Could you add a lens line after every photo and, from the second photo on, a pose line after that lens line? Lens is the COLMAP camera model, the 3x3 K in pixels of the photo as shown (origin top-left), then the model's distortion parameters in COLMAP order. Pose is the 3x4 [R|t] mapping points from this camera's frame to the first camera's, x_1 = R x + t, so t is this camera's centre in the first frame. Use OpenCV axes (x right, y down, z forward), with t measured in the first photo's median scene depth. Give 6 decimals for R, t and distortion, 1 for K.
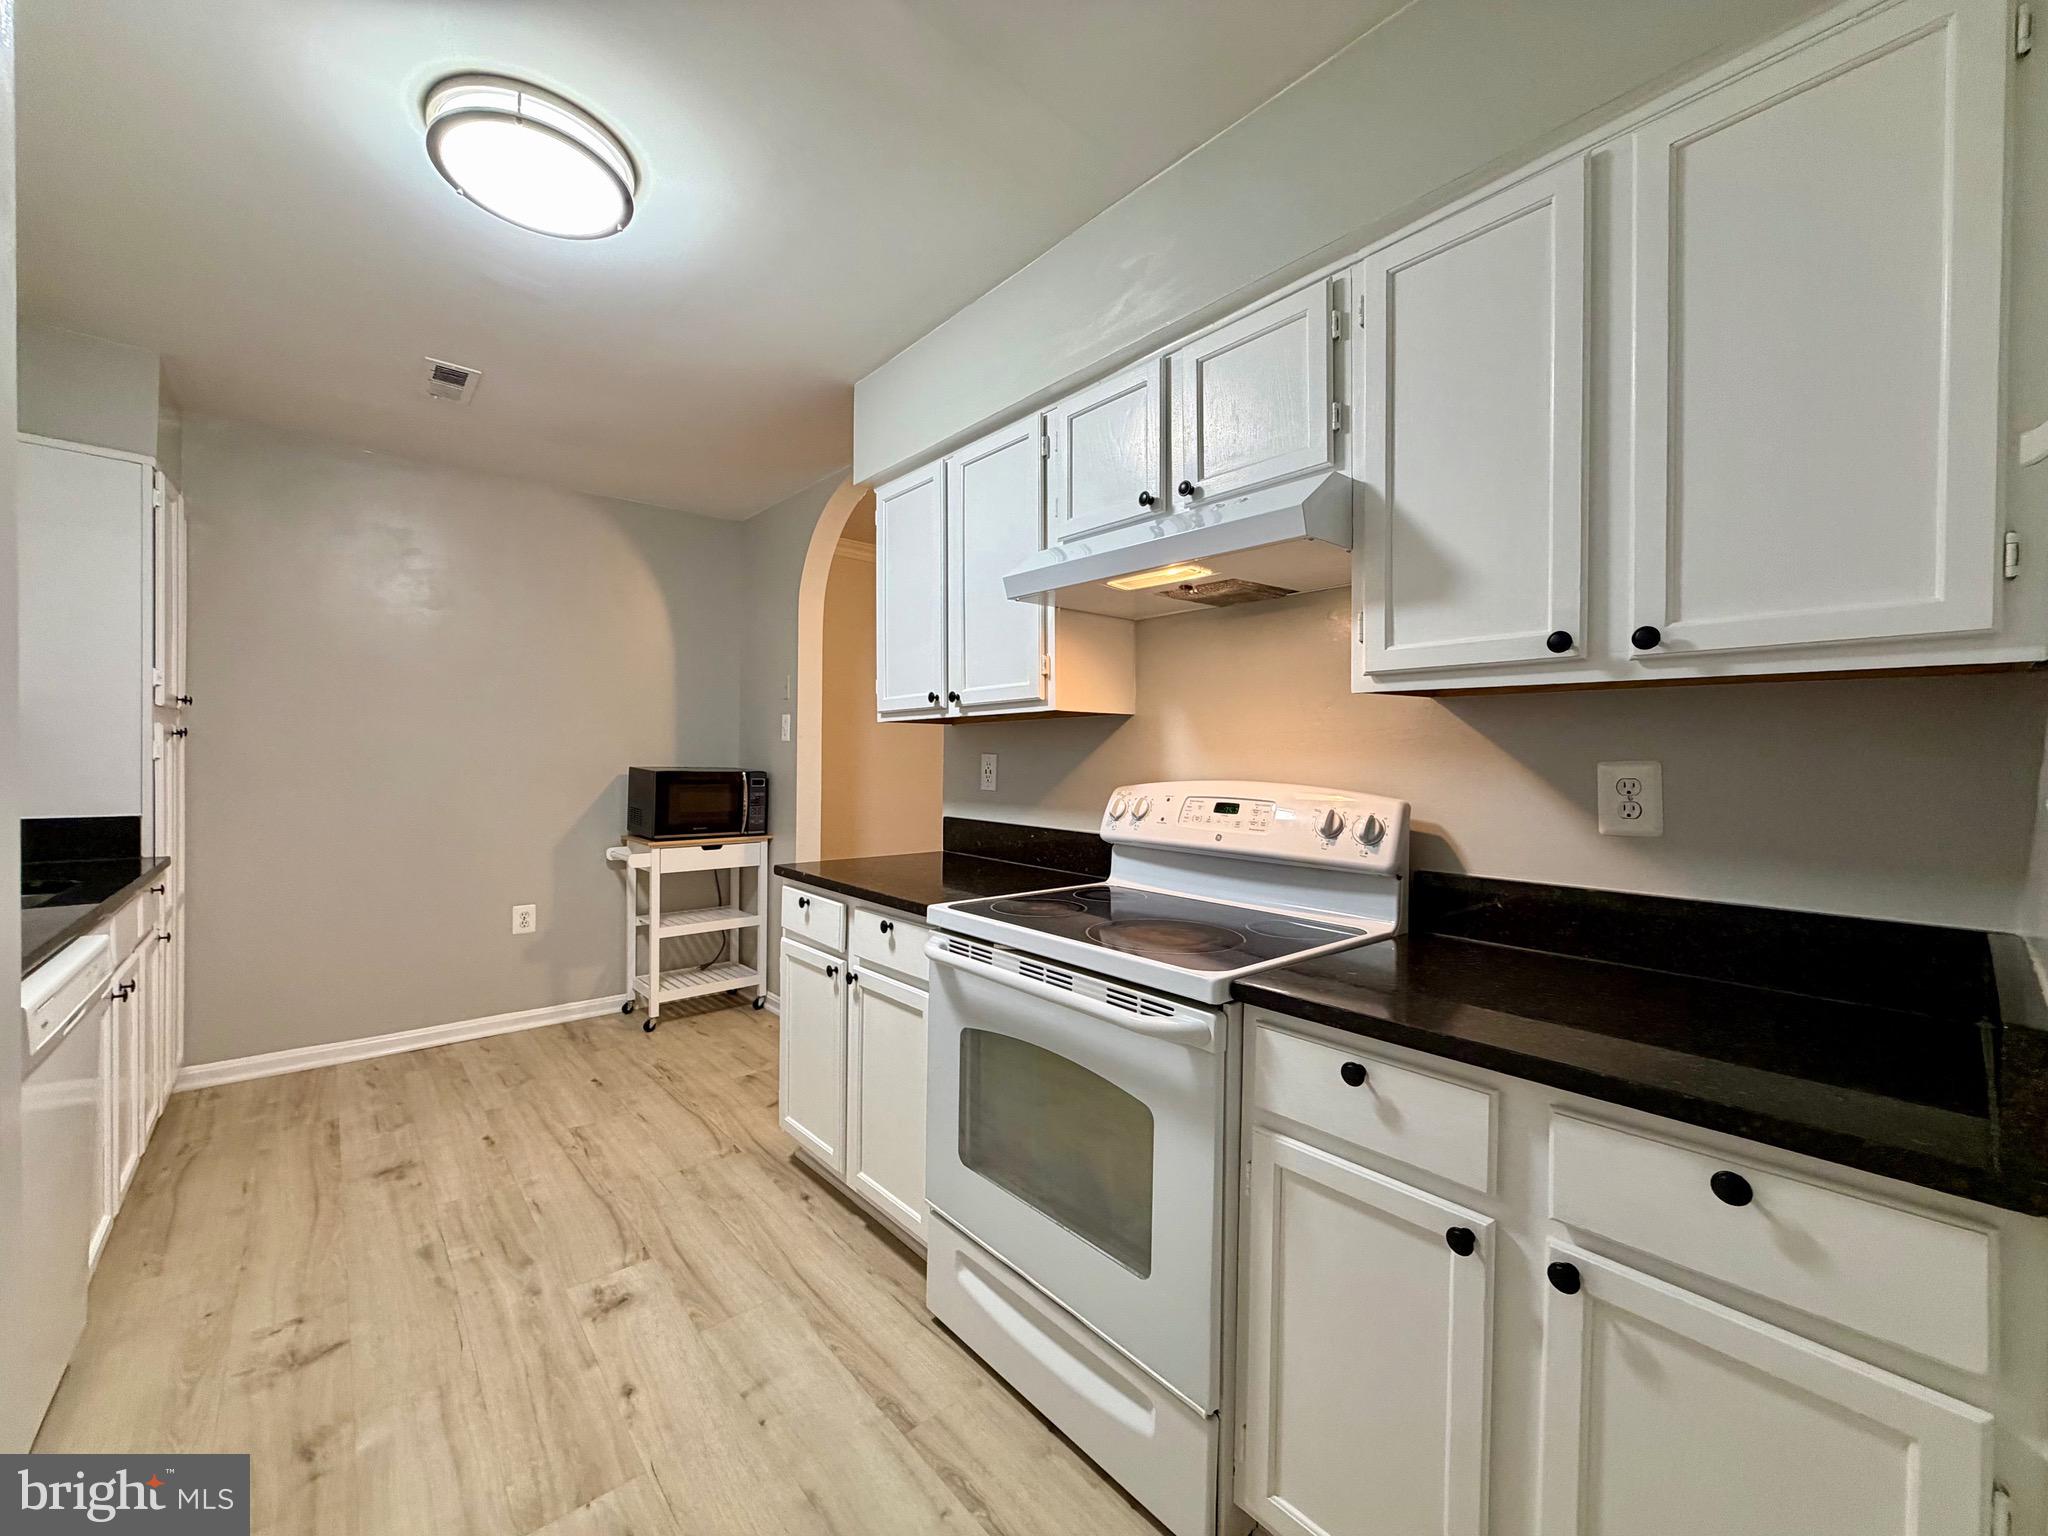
lens RADIAL K [[814.0, 0, 1017.8], [0, 814.0, 766.4], [0, 0, 1]] dist [-0.000033, 0.000029]
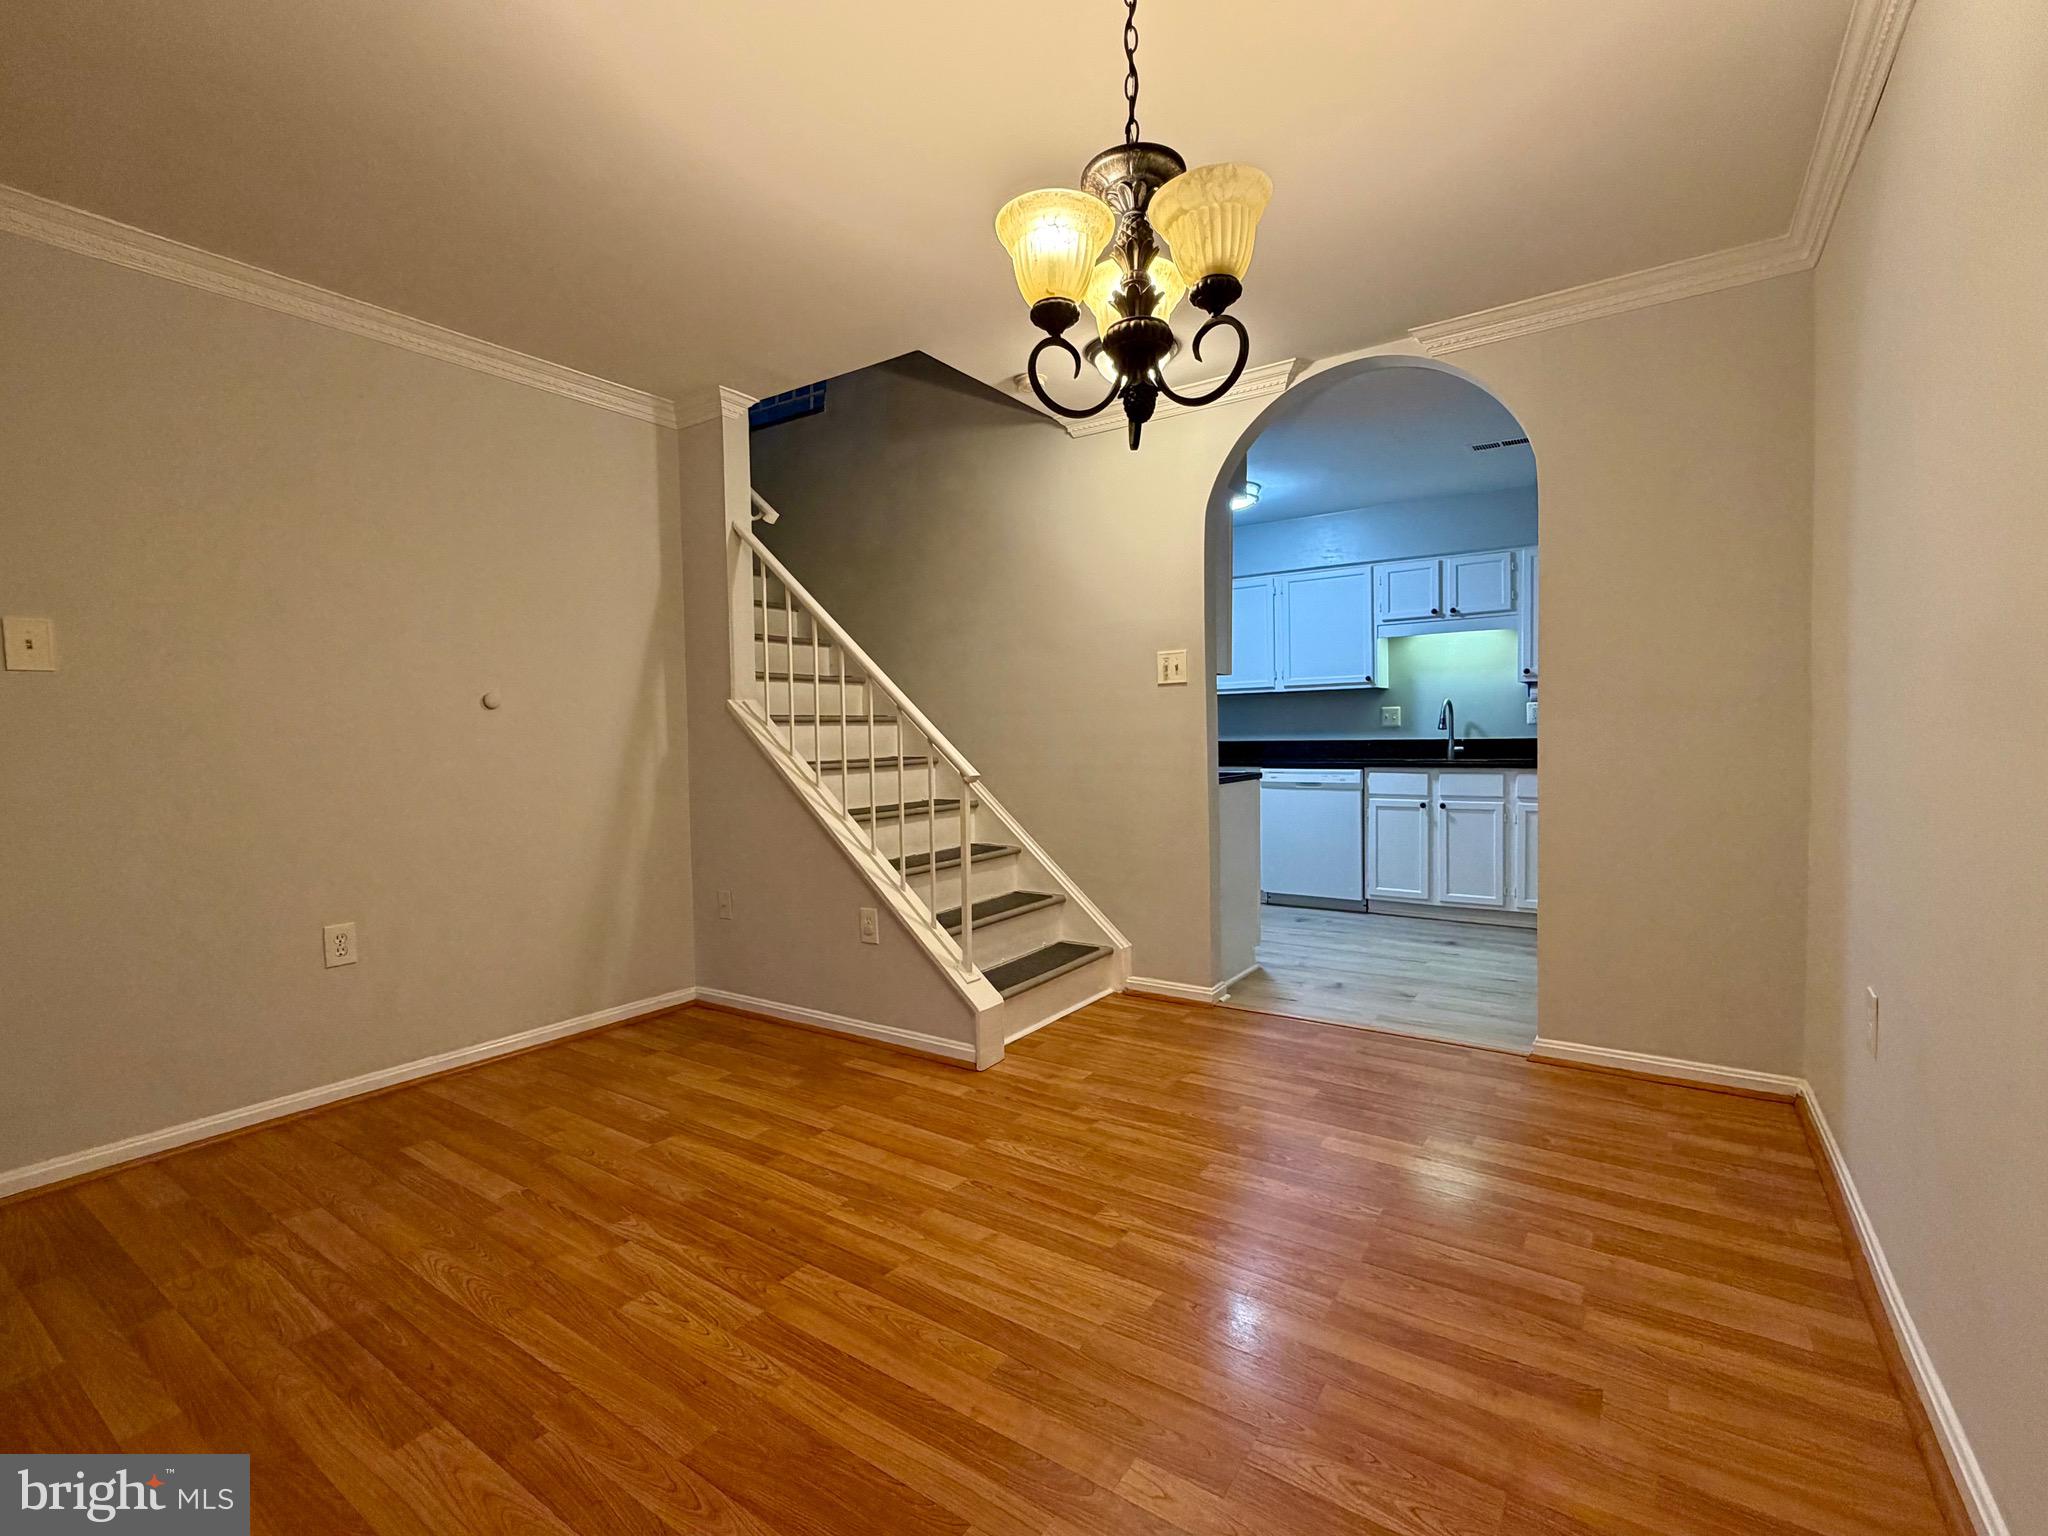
lens RADIAL K [[913.7, 0, 1022.6], [0, 913.7, 767.4], [0, 0, 1]] dist [-0.000257, -0.000057]
pose [[-0.966009, 0.013642, -0.258148, 0.813189], [0.002457, 0.999046, 0.043599, 0.046221], [0.258496, 0.041482, -0.965121, 3.501160]]
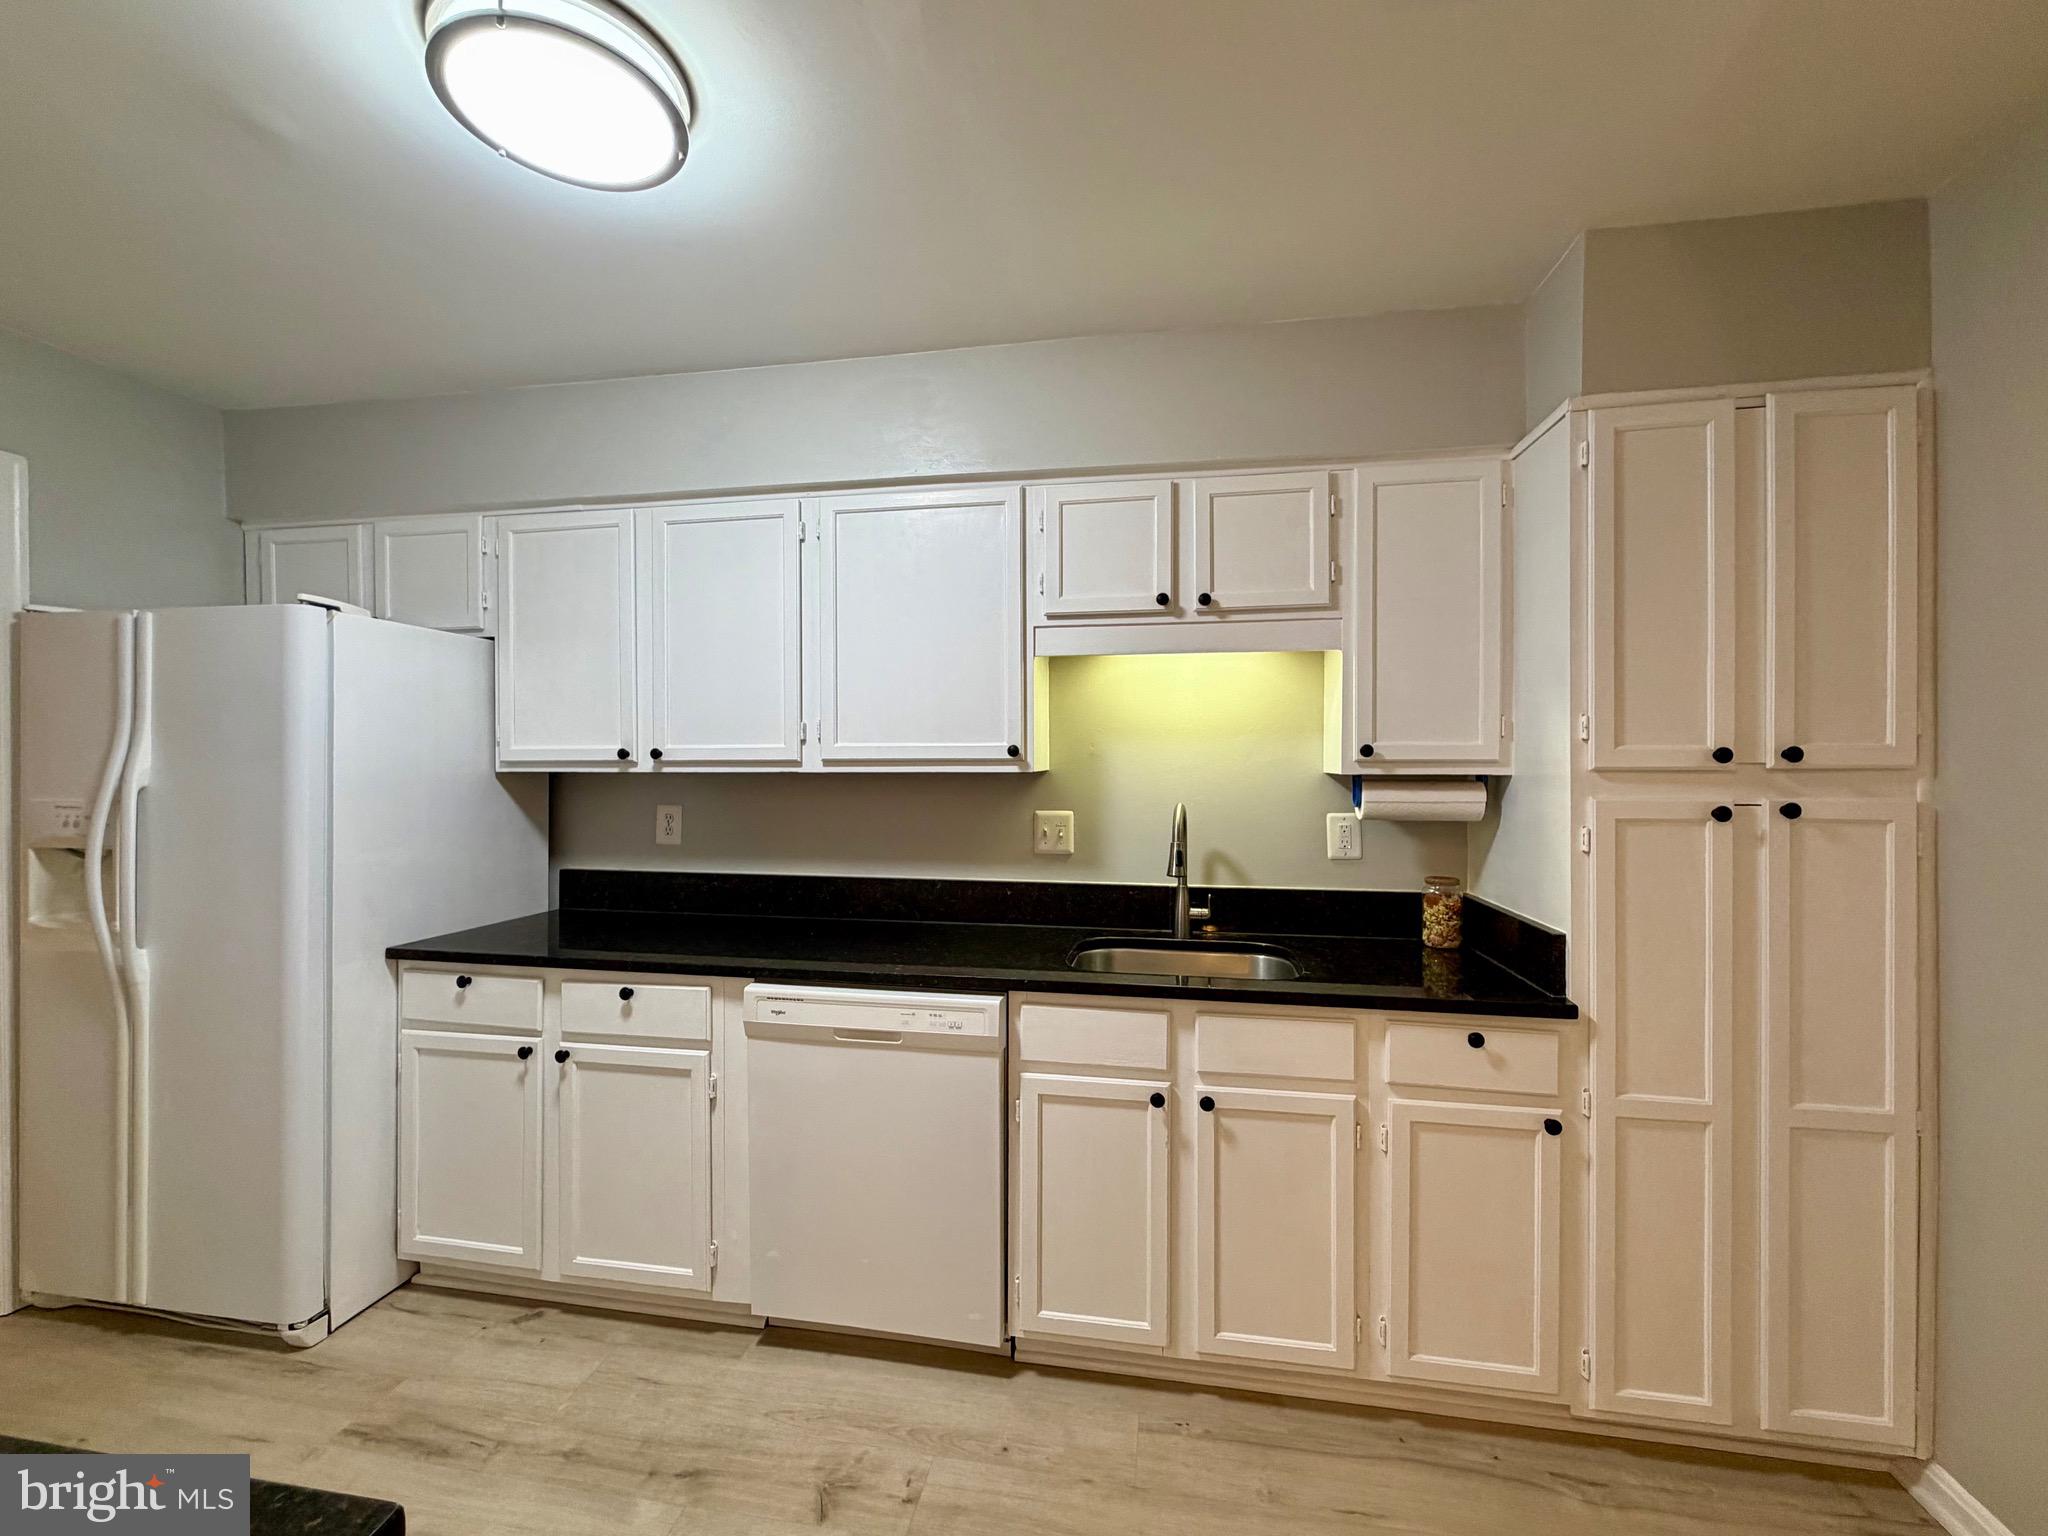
lens RADIAL K [[856.0, 0, 1022.4], [0, 856.0, 766.3], [0, 0, 1]] dist [-0.000467, 0.000295]
pose [[-0.775514, -0.013448, -0.631187, -0.382584], [-0.018161, 0.999835, 0.001011, -0.098237], [0.631069, 0.012247, -0.775630, 1.728539]]
